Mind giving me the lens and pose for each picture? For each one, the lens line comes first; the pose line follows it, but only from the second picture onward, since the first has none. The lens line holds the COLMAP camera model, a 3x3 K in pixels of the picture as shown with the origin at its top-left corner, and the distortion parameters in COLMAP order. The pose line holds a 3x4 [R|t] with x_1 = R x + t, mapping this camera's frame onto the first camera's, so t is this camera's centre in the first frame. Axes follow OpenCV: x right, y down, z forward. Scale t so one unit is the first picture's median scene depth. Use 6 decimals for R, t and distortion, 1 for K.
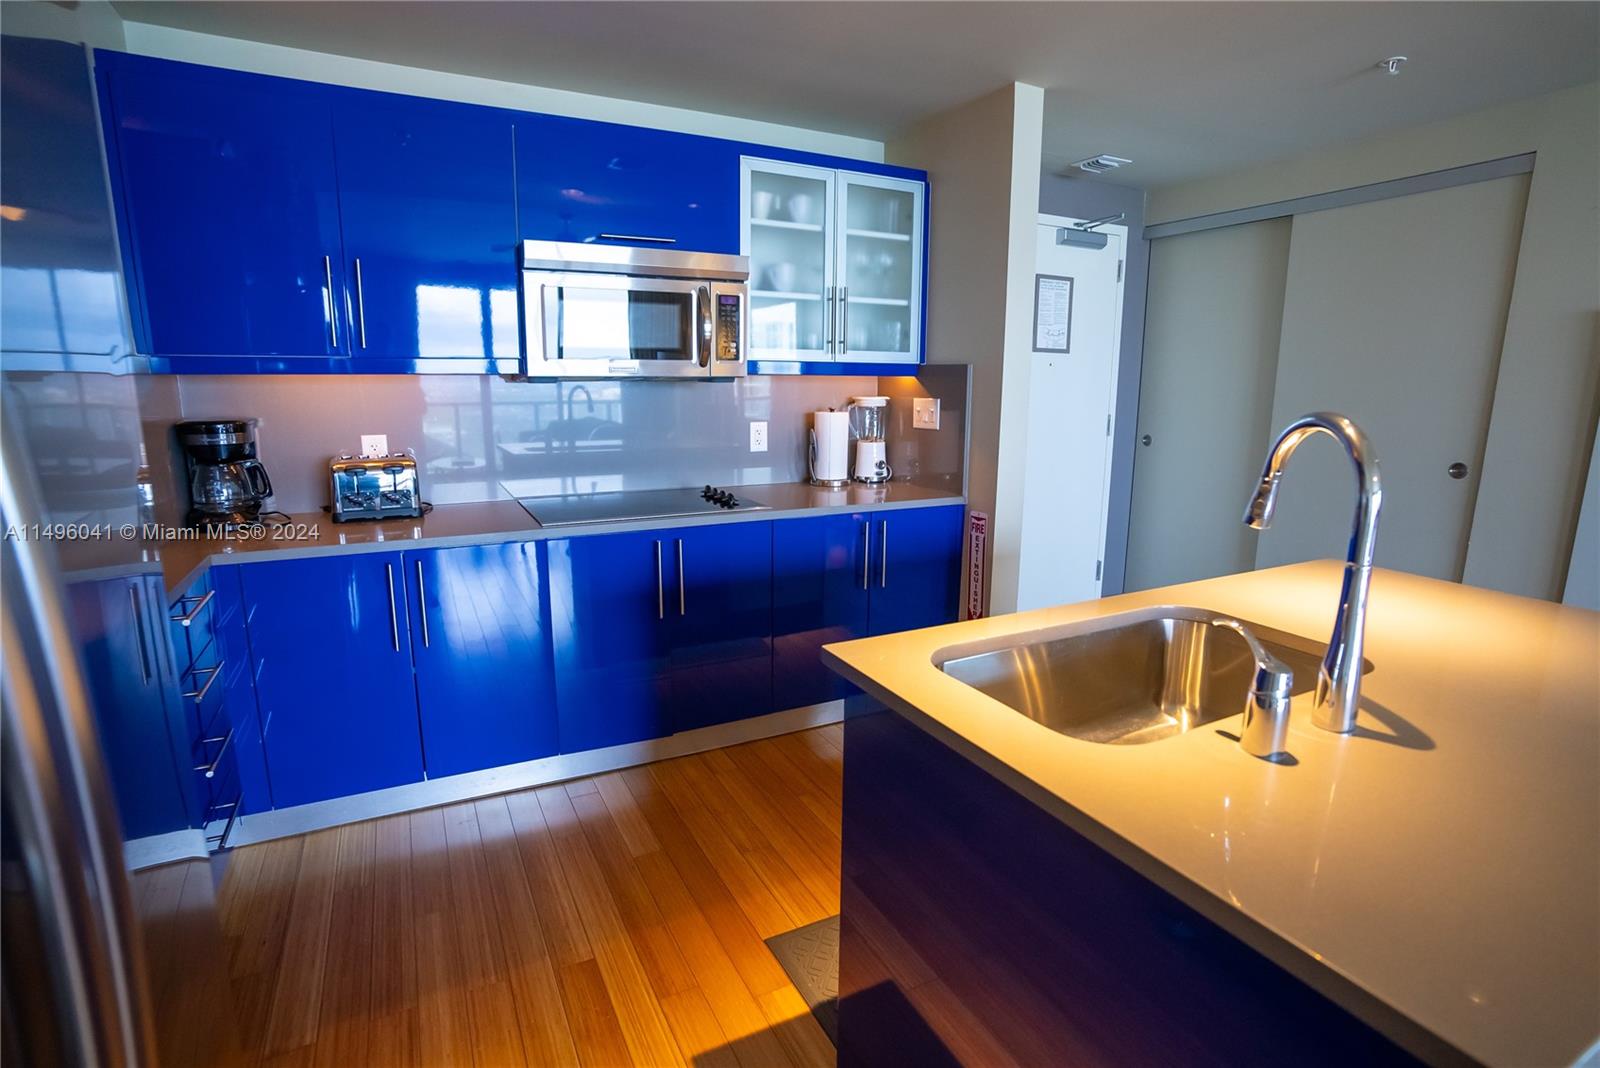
lens RADIAL K [[780.1, 0, 811.9], [0, 780.1, 536.7], [0, 0, 1]] dist [-0.047657, 0.015107]
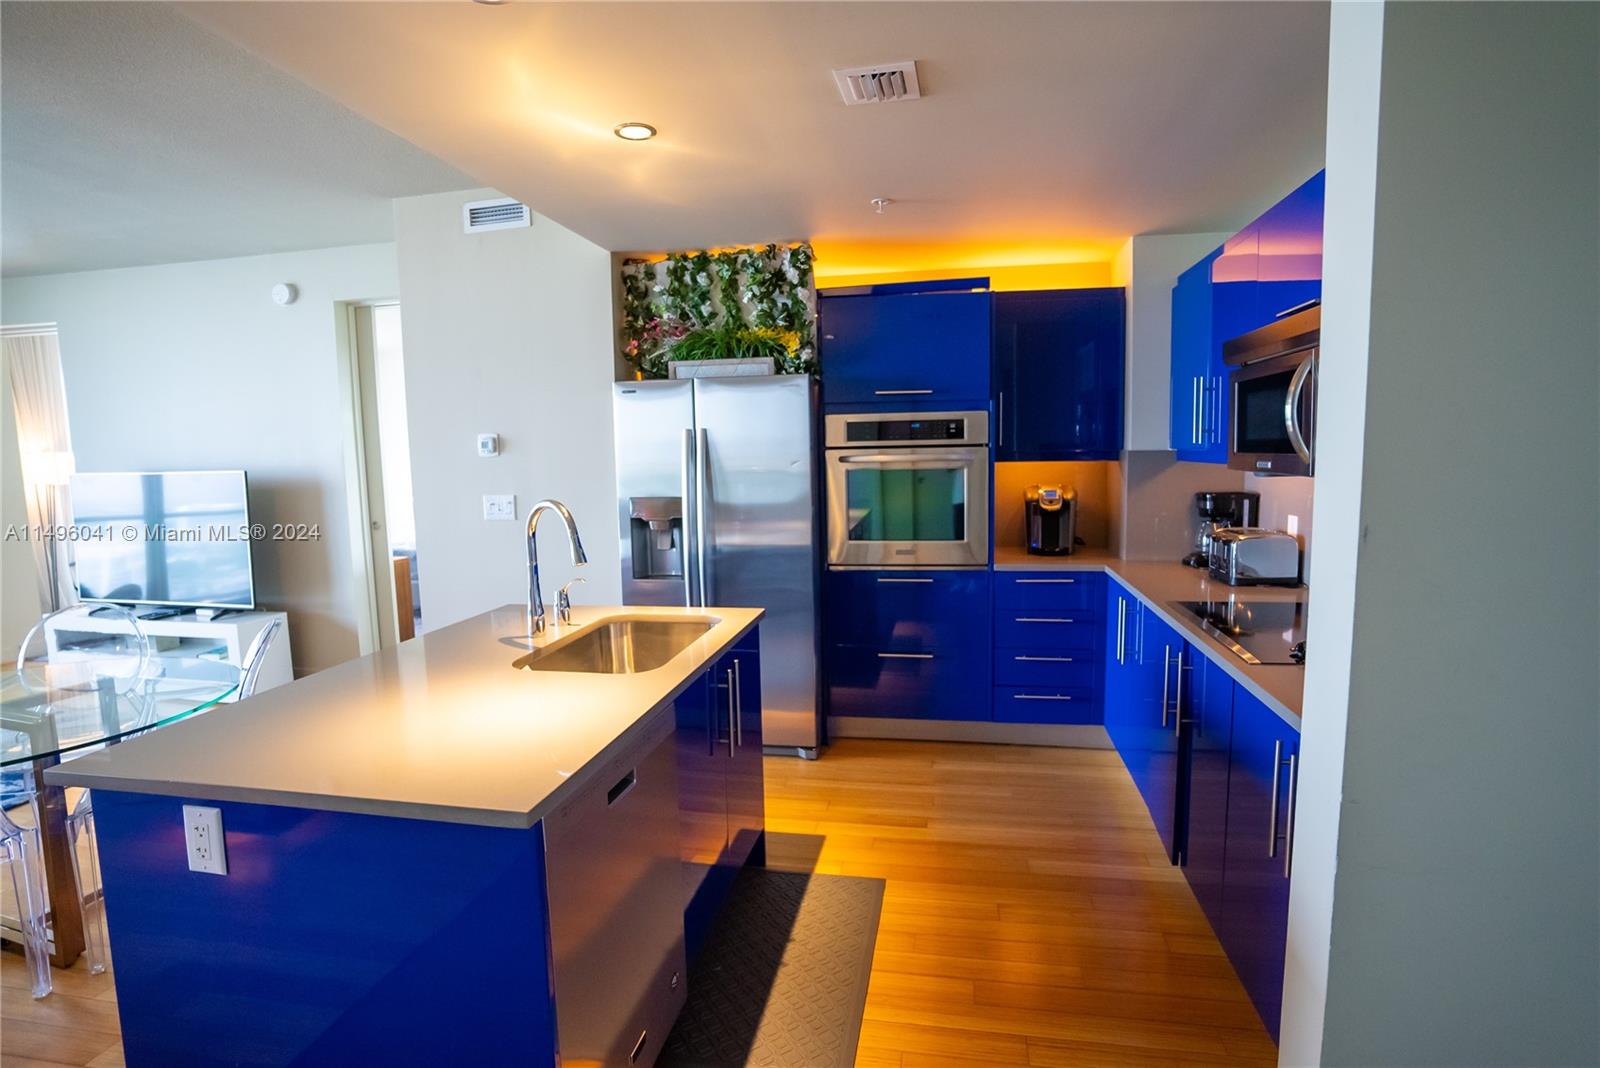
lens RADIAL K [[780.1, 0, 799.7], [0, 780.1, 526.0], [0, 0, 1]] dist [-0.047657, 0.015107]
pose [[-0.628018, 0.097720, -0.772039, 1.182238], [-0.124148, 0.966798, 0.223360, -0.439661], [0.768232, 0.236121, -0.595035, 1.749203]]
